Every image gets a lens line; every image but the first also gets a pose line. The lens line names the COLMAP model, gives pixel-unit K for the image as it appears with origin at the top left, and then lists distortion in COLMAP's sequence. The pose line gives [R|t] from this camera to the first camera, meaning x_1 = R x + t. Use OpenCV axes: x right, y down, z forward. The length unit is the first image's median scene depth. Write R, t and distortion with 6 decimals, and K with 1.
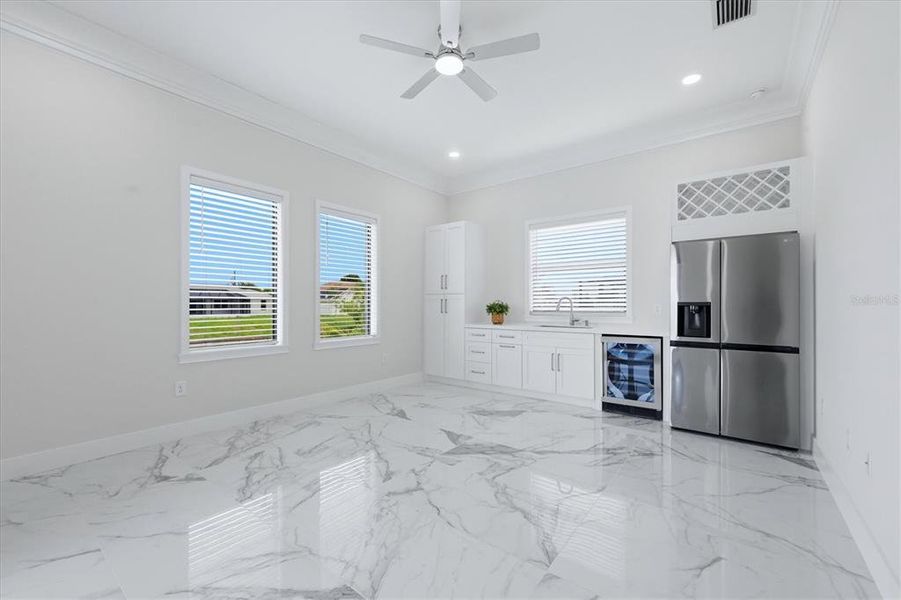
lens RADIAL K [[366.3, 0, 449.5], [0, 366.3, 303.7], [0, 0, 1]] dist [-0.001843, 0.001545]
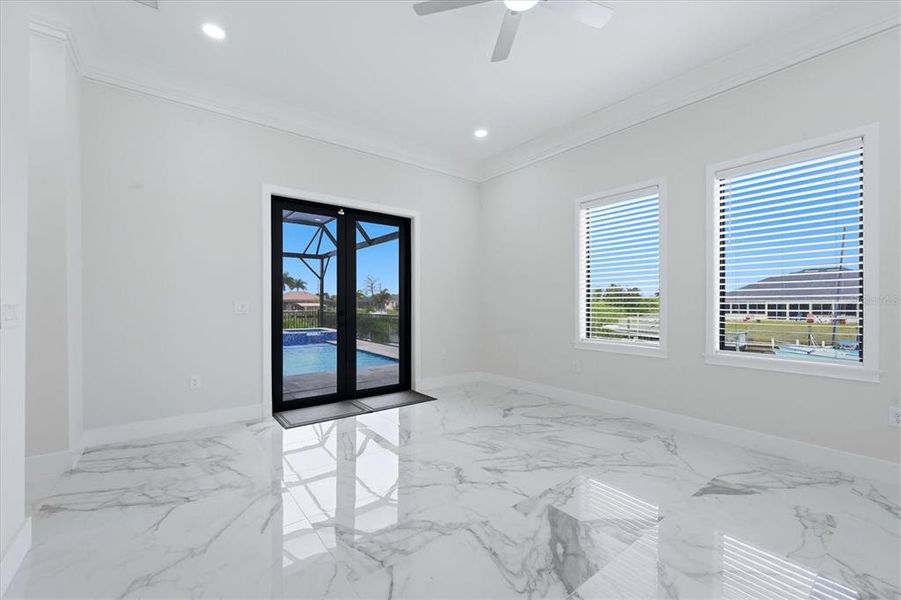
lens RADIAL K [[366.3, 0, 449.6], [0, 366.3, 302.3], [0, 0, 1]] dist [-0.001843, 0.001545]
pose [[-0.249207, -0.004771, -0.968438, 0.713131], [0.002208, 0.999982, -0.005494, 0.002616], [0.968448, -0.003507, -0.249192, 0.937527]]
